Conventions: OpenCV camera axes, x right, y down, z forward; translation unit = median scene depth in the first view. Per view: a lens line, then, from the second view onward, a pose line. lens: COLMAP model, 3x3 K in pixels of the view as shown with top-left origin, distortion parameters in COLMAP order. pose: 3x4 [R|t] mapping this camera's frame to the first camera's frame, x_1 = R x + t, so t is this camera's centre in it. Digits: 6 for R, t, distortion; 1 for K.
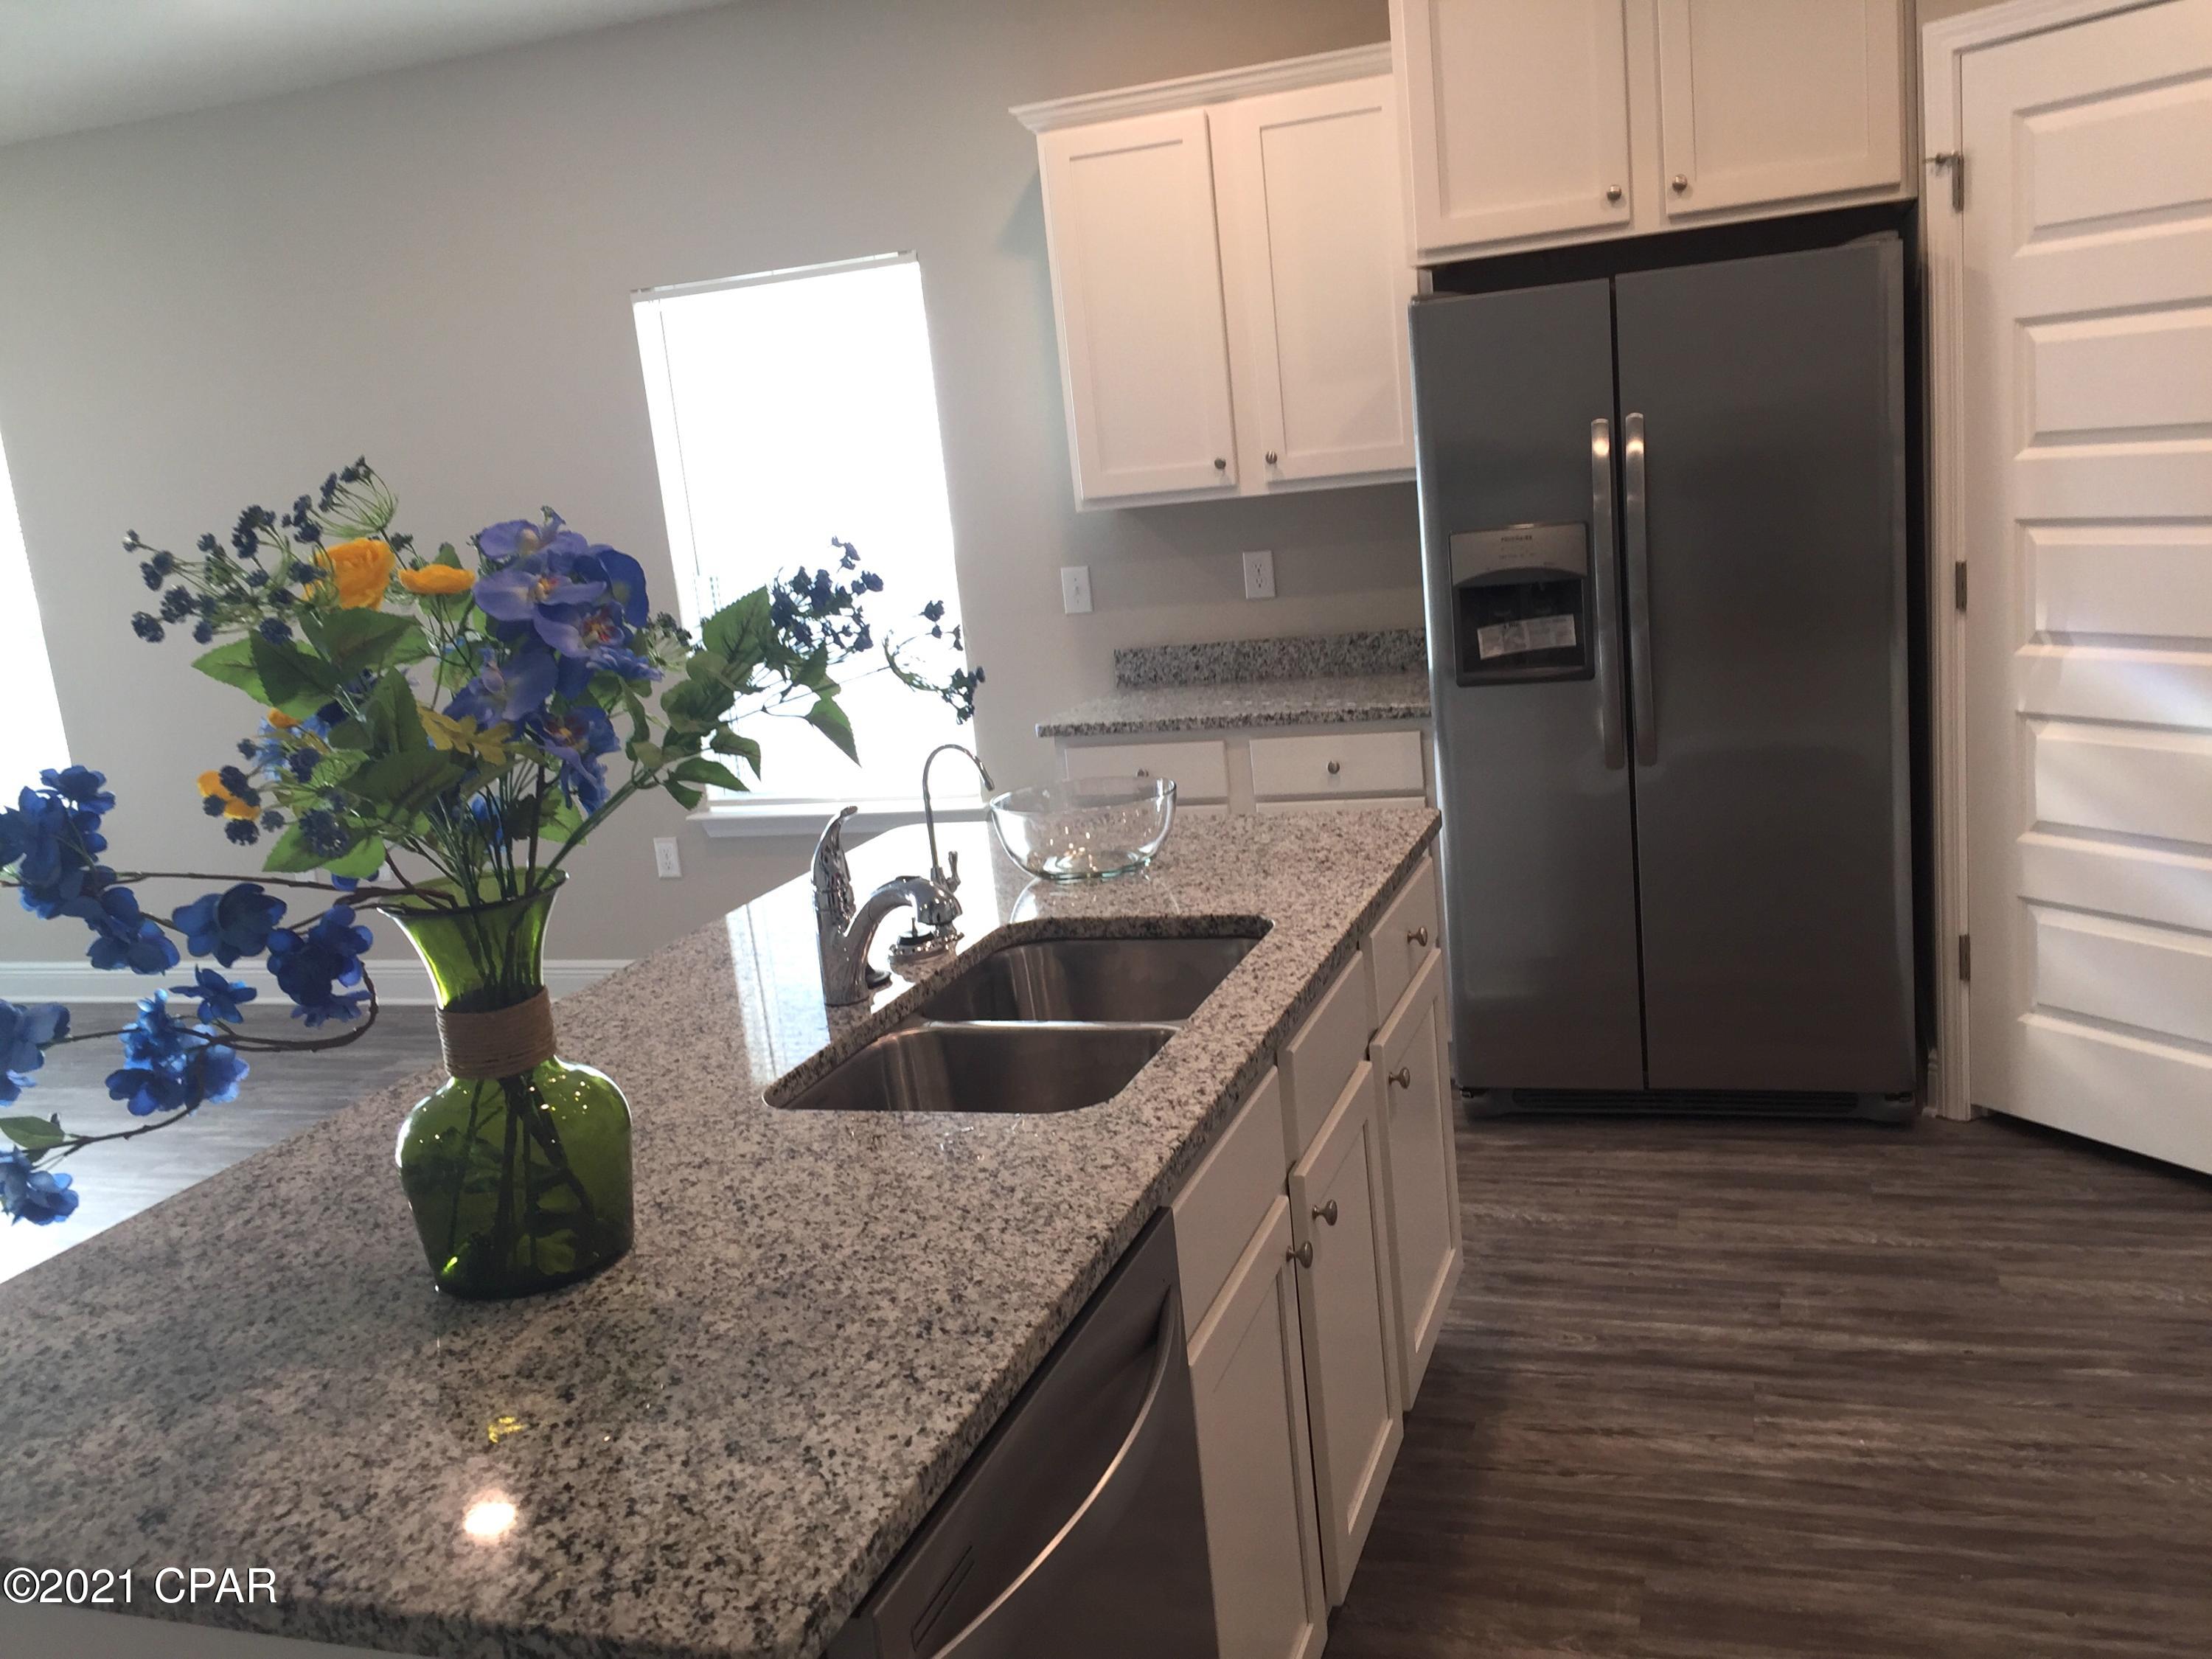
lens RADIAL K [[1887.8, 0, 1112.6], [0, 1887.8, 832.0], [0, 0, 1]] dist [0.075619, -0.102324]
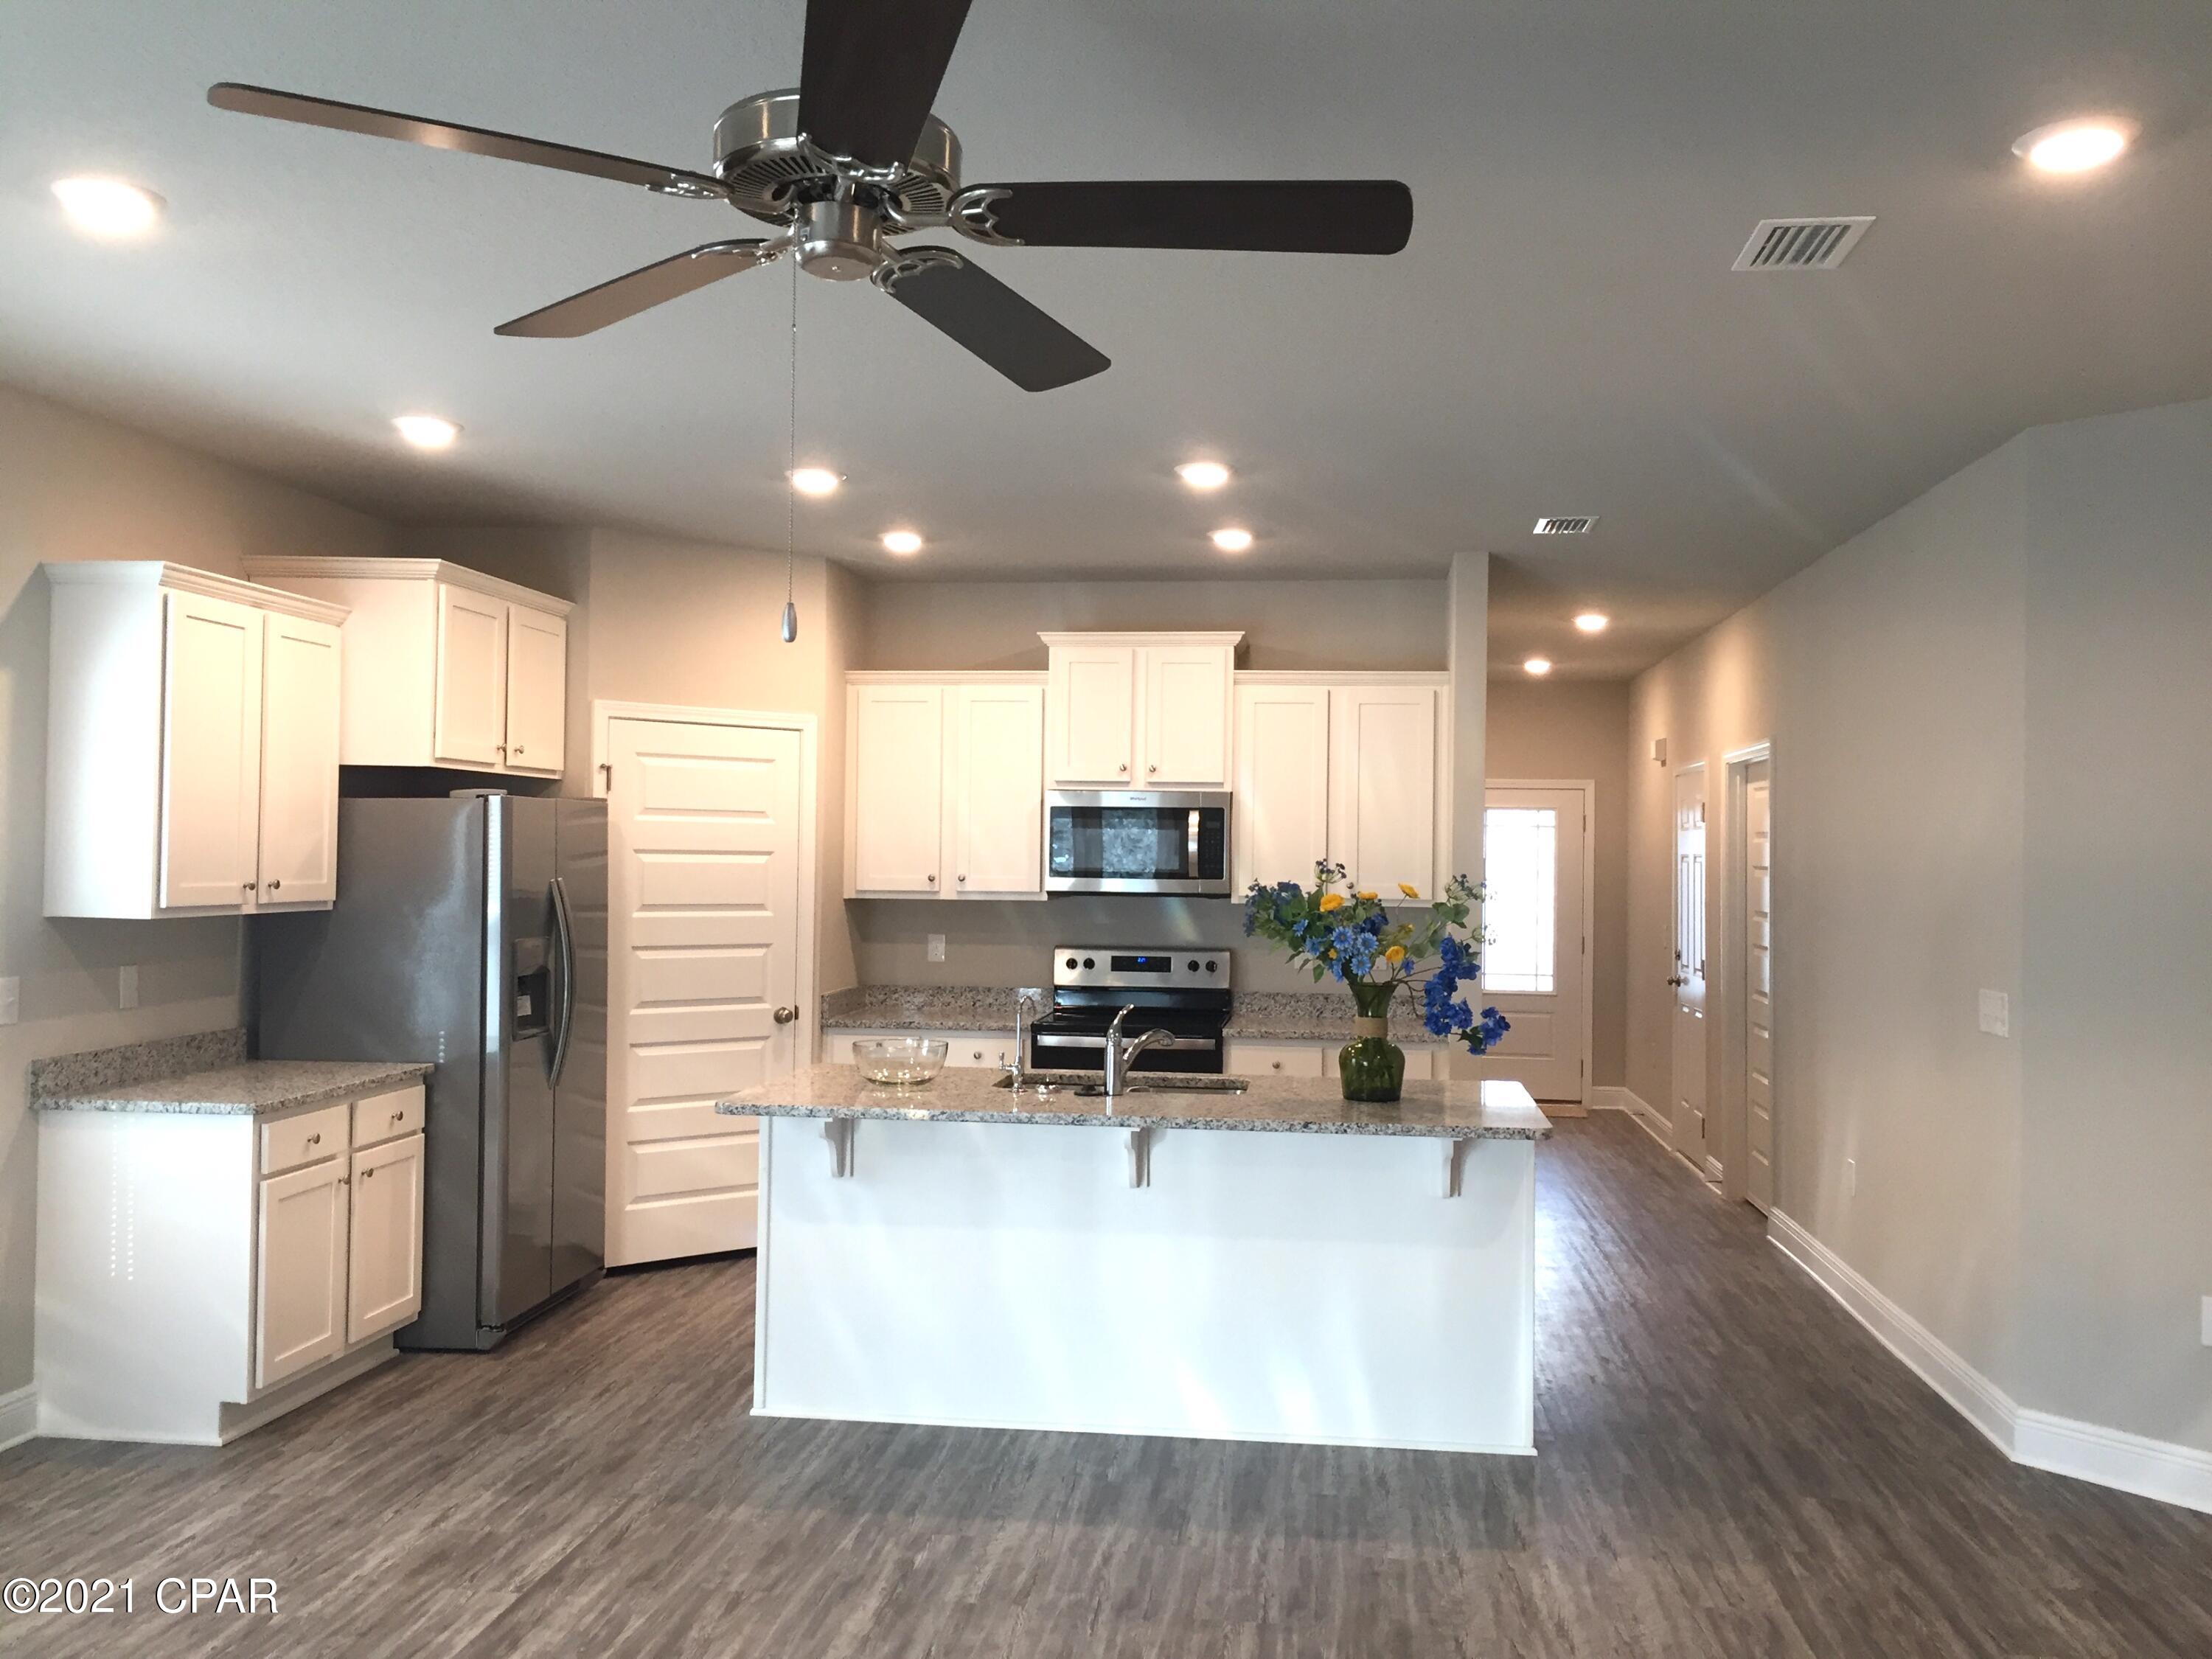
lens RADIAL K [[1887.8, 0, 1112.6], [0, 1887.8, 832.0], [0, 0, 1]] dist [0.075619, -0.102324]
pose [[-0.205706, 0.110219, 0.972387, -1.904487], [0.202250, 0.976974, -0.067954, -0.053438], [-0.957486, 0.182687, -0.223261, 1.140070]]
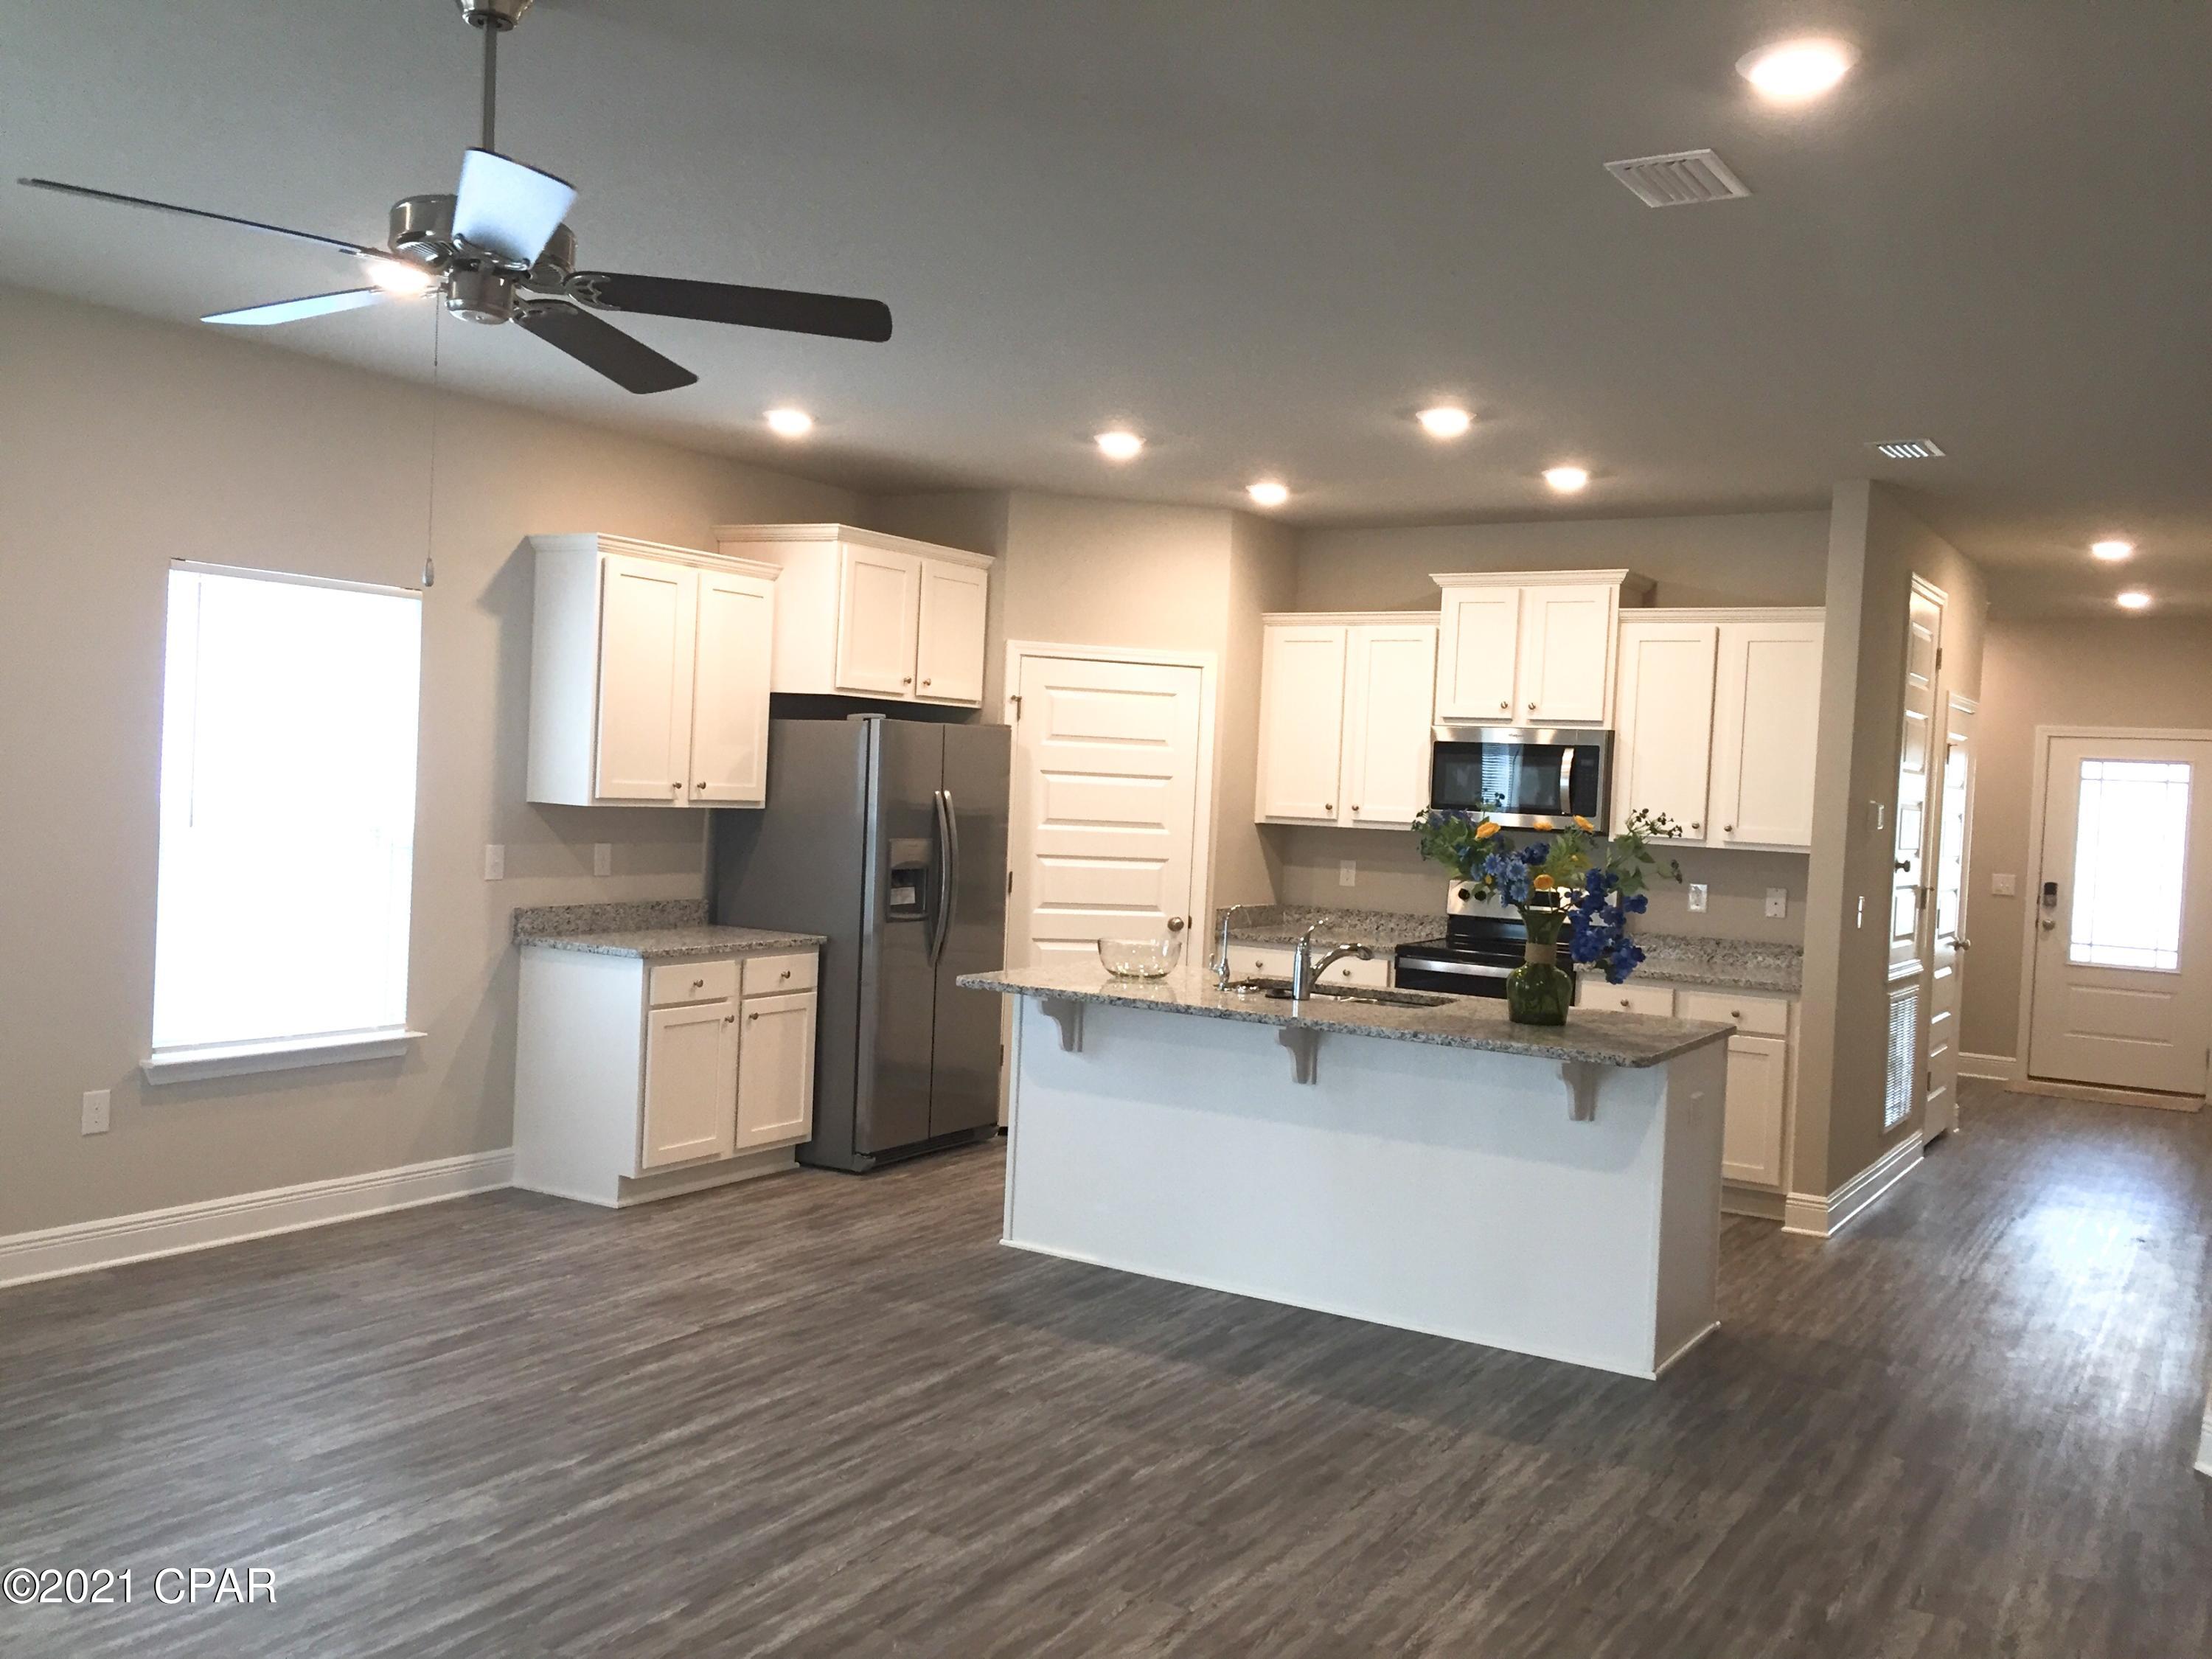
lens RADIAL K [[1887.8, 0, 1112.6], [0, 1887.8, 832.0], [0, 0, 1]] dist [0.075619, -0.102324]
pose [[0.214864, 0.082992, 0.973111, -2.098961], [0.128128, 0.985376, -0.112329, 0.094884], [-0.968203, 0.148818, 0.201088, 0.544816]]
